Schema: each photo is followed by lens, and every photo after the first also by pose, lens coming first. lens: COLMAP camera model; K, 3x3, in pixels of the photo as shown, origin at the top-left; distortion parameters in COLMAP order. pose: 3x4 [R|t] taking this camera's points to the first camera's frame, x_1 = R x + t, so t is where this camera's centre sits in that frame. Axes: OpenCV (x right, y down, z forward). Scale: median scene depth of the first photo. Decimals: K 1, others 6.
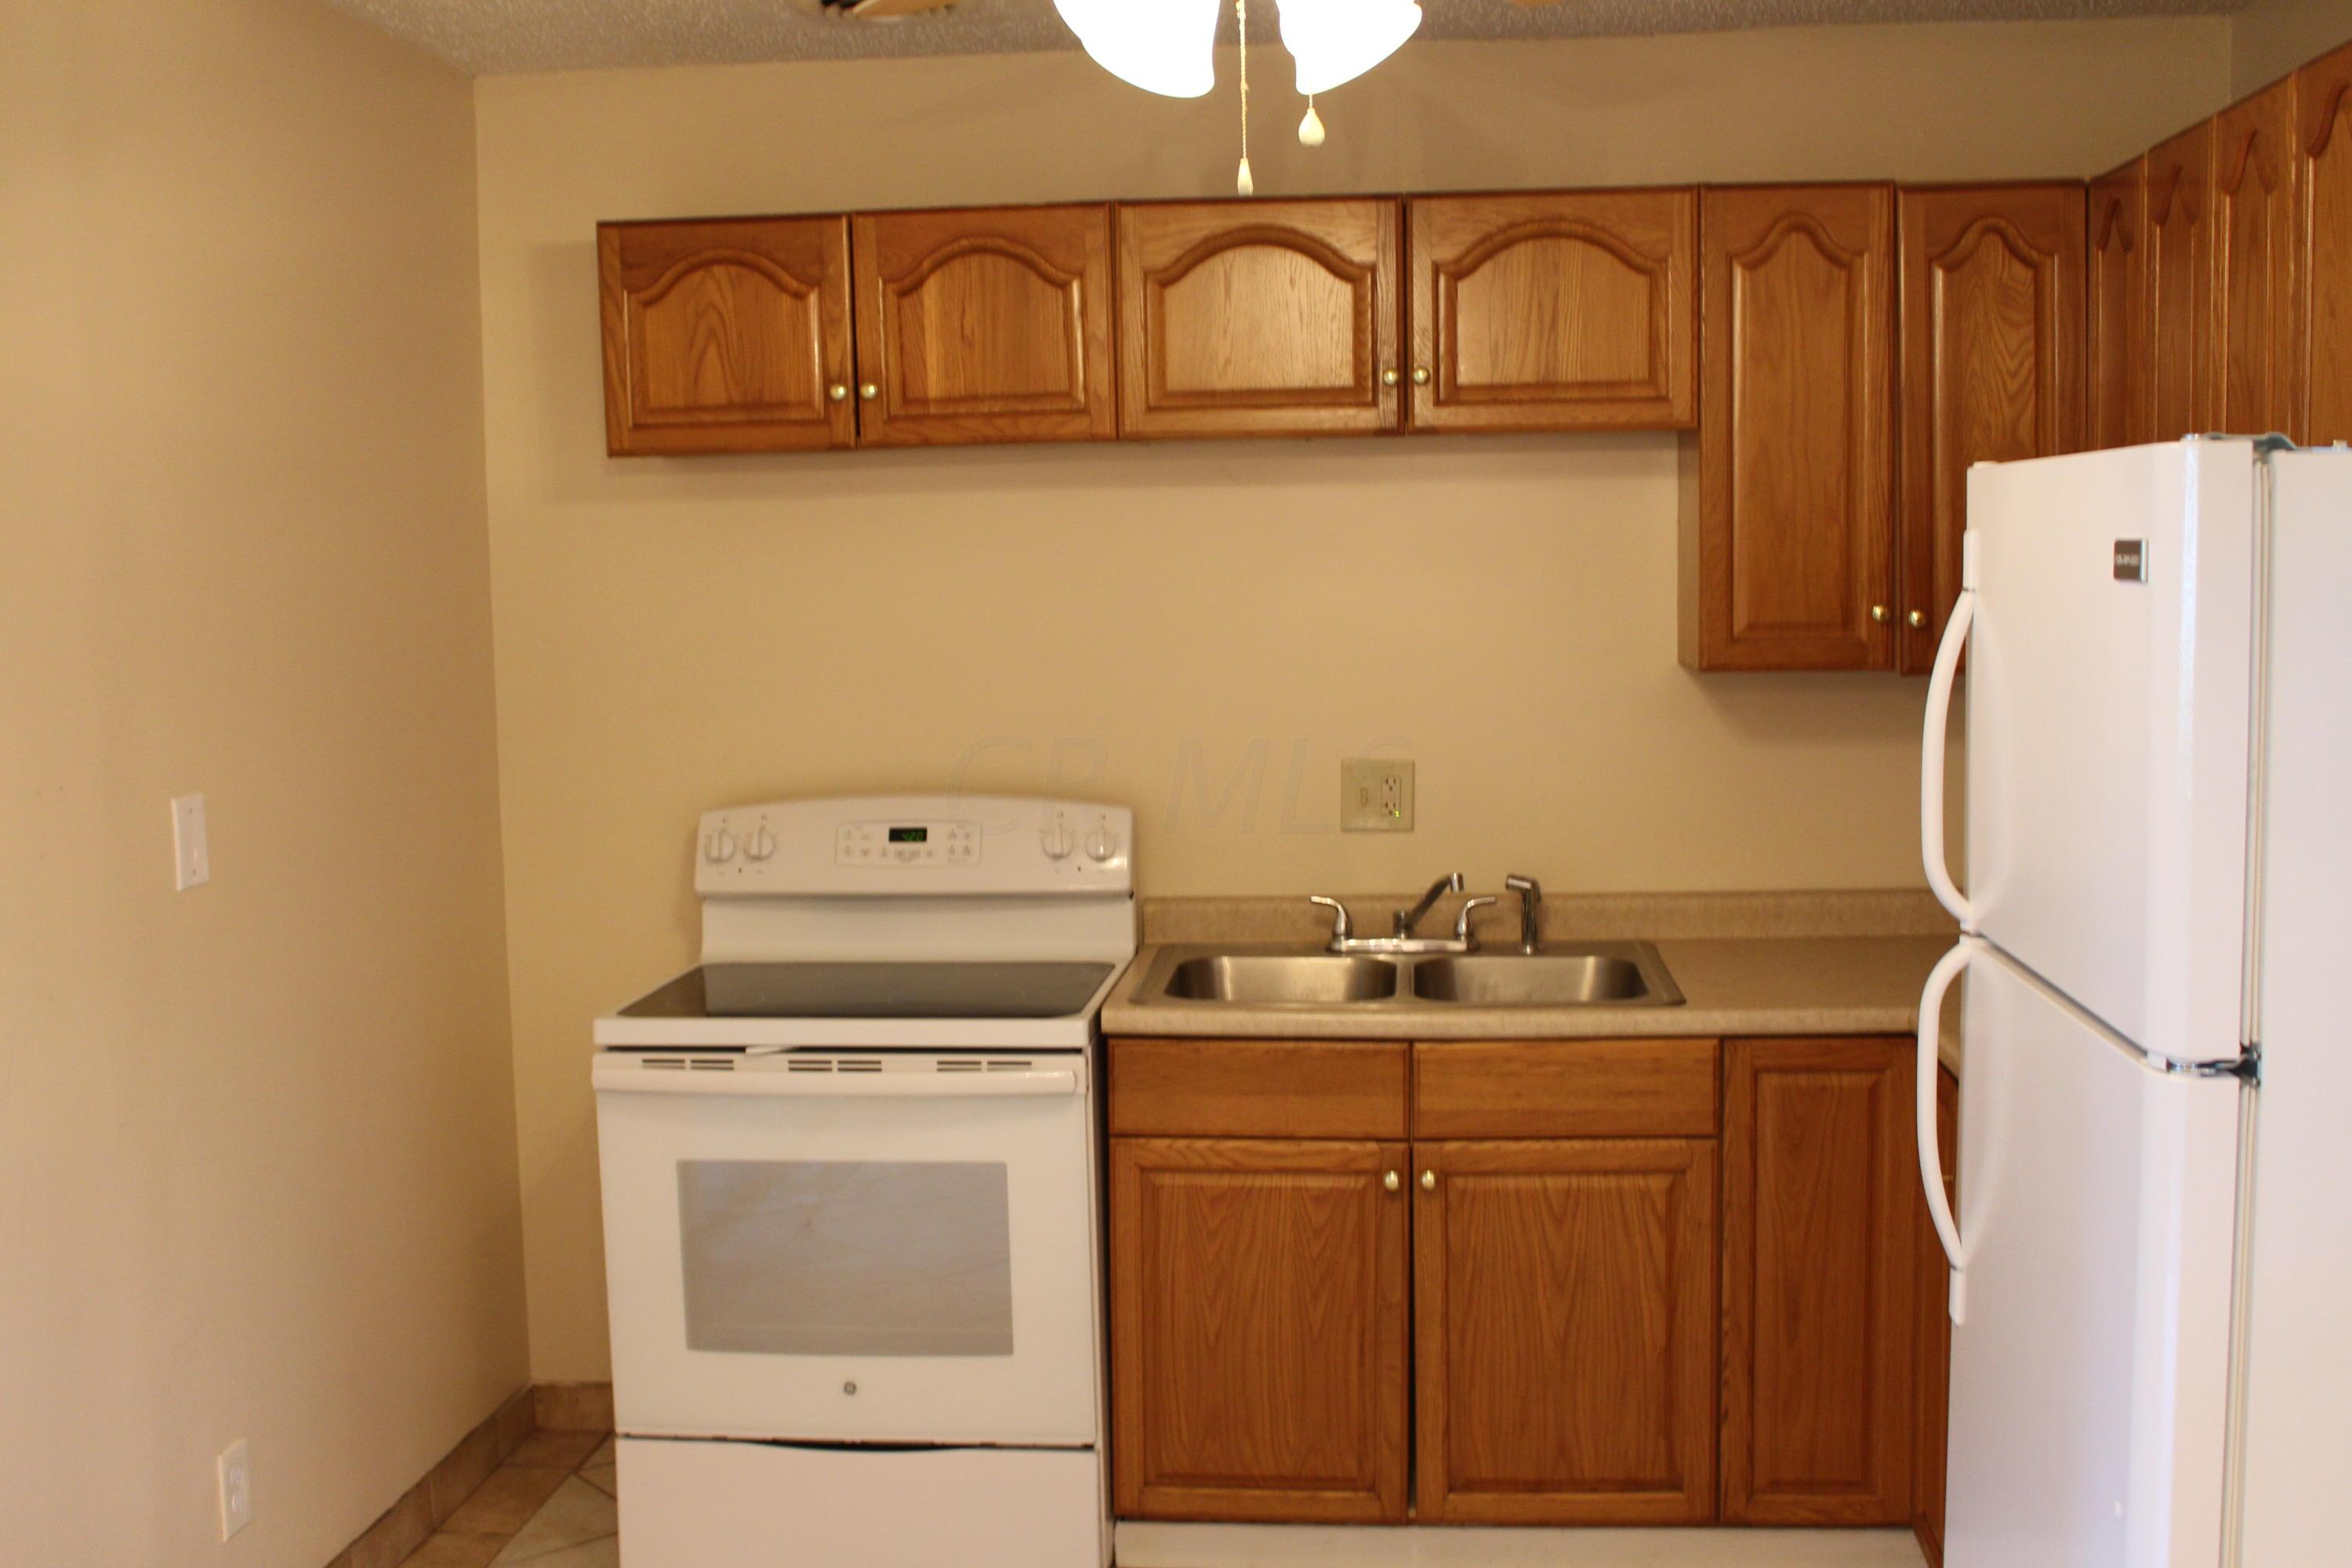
lens RADIAL K [[2474.2, 0, 1176.0], [0, 2474.2, 784.0], [0, 0, 1]] dist [-0.129326, 0.122361]
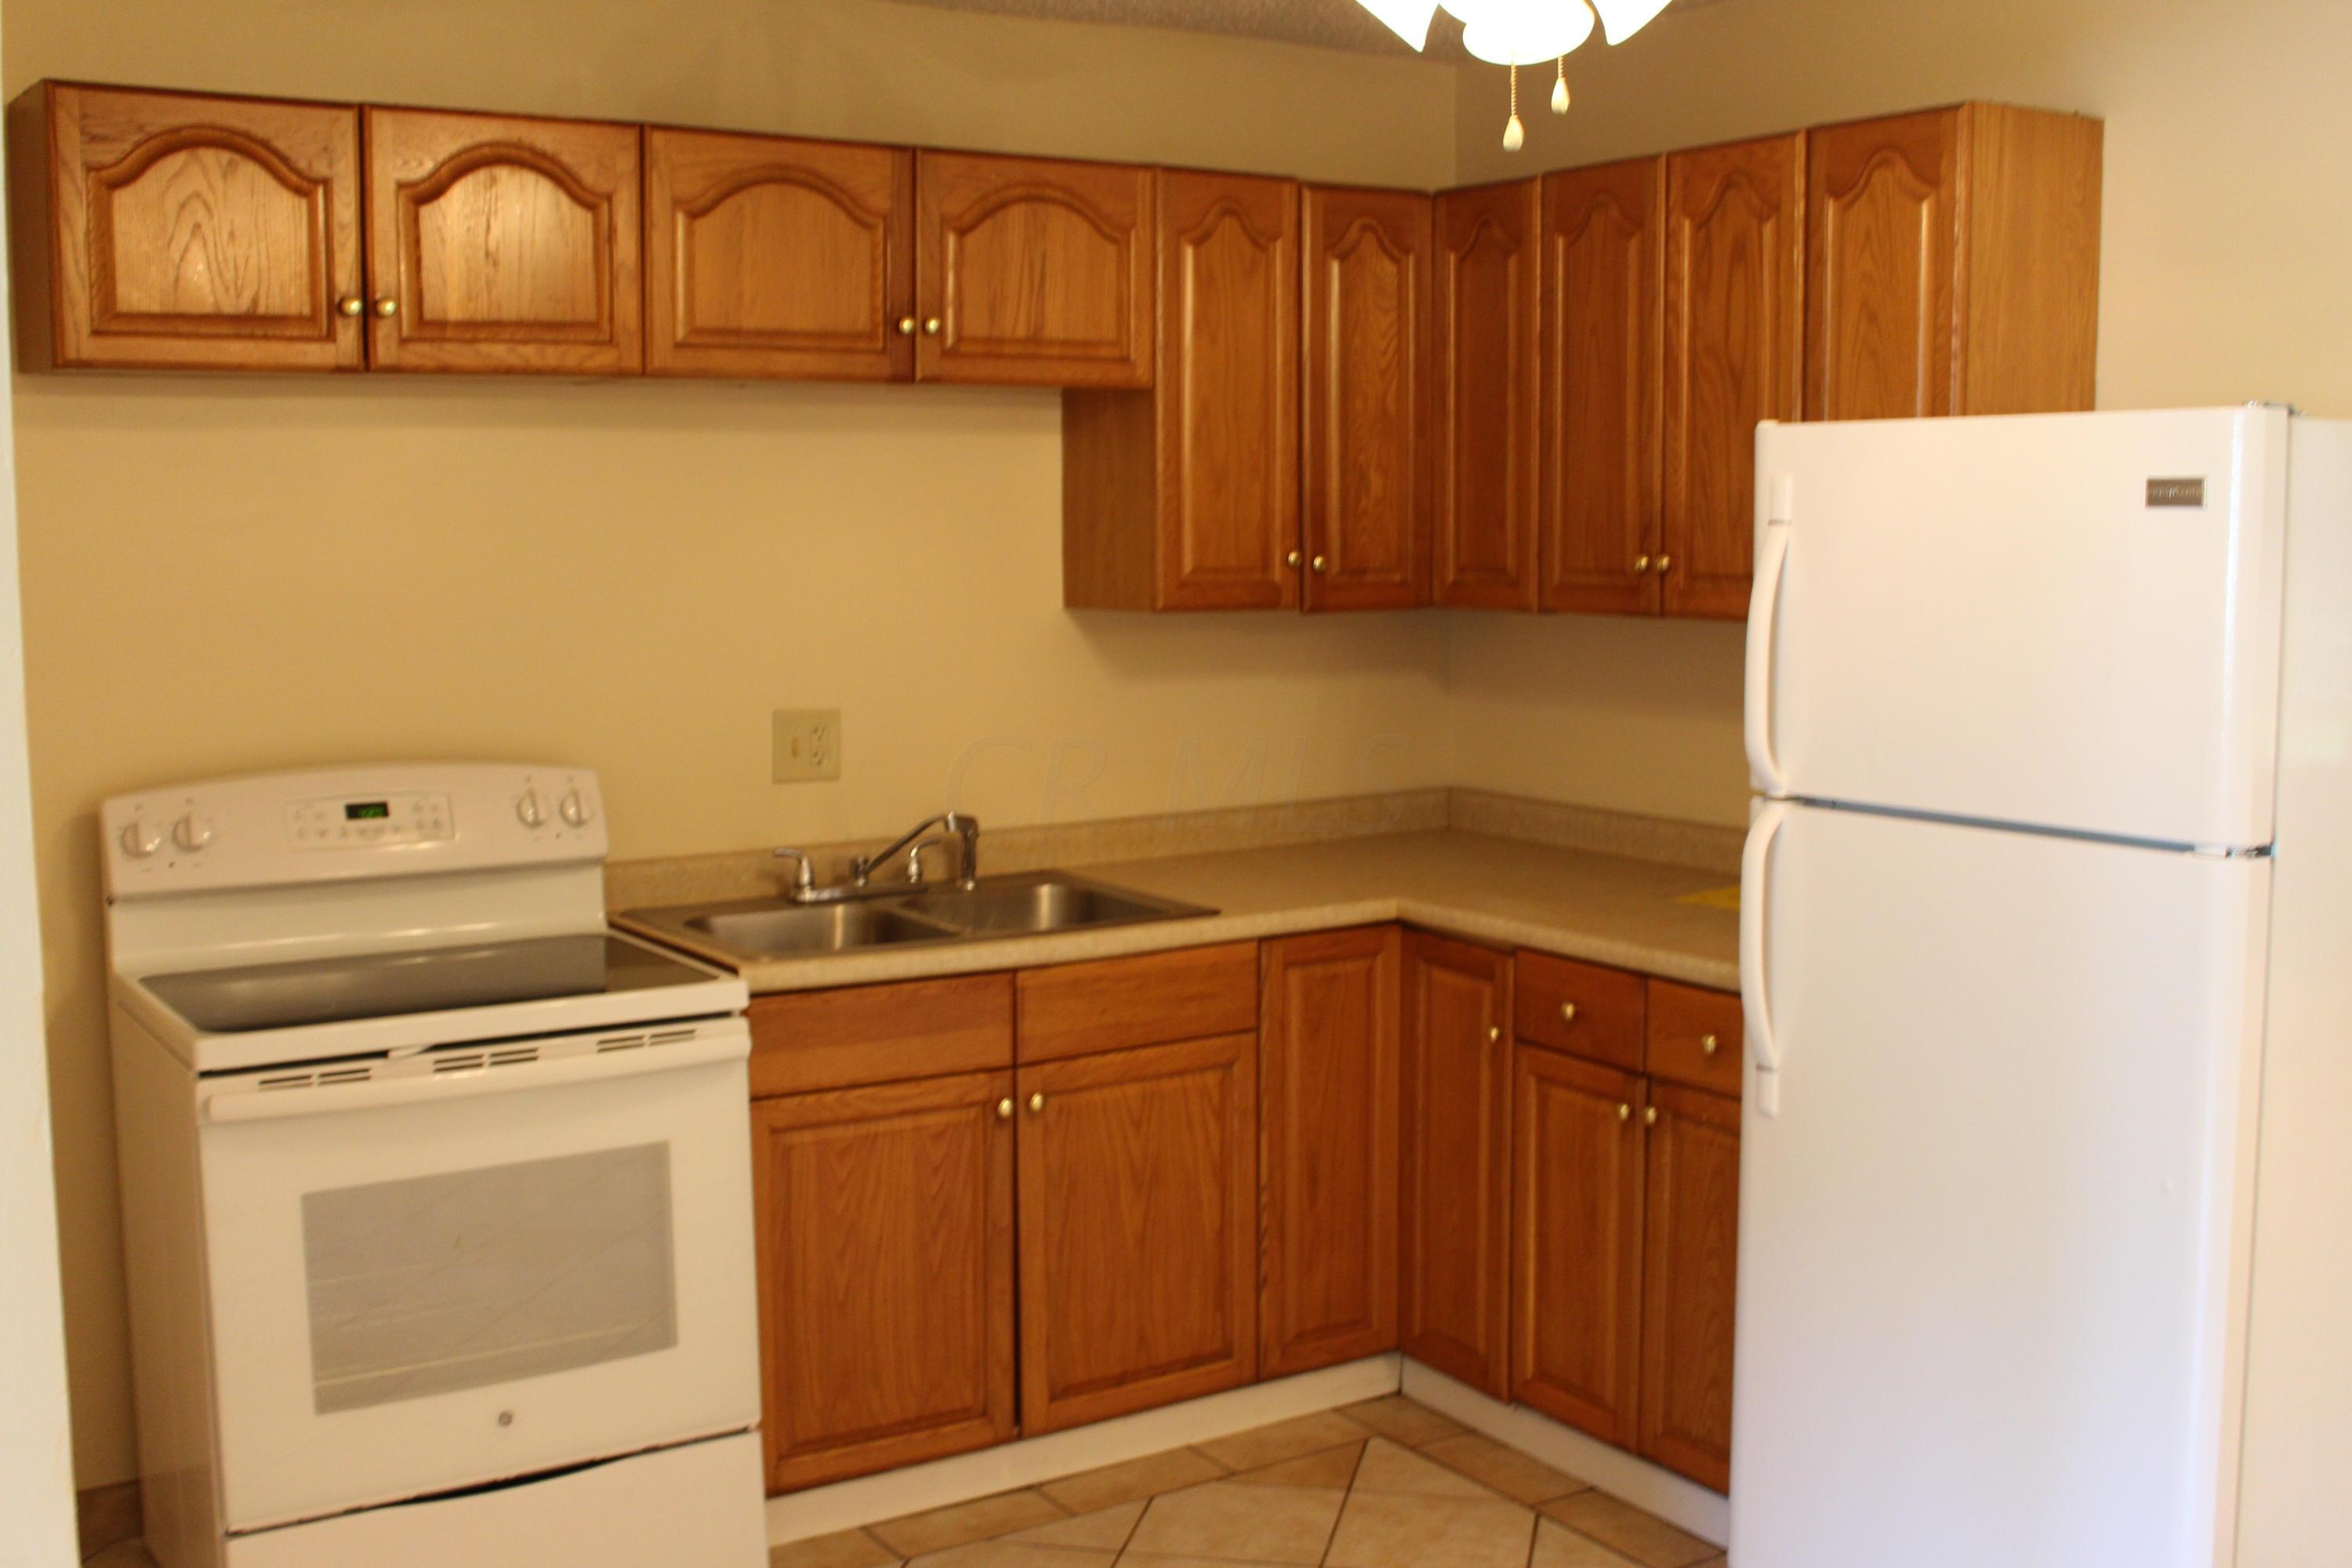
lens RADIAL K [[2474.2, 0, 1176.0], [0, 2474.2, 784.0], [0, 0, 1]] dist [-0.129326, 0.122361]
pose [[0.781584, -0.051365, 0.621682, -0.482463], [0.050201, 0.998551, 0.019389, 0.009656], [-0.621777, 0.016055, 0.783030, 0.145917]]
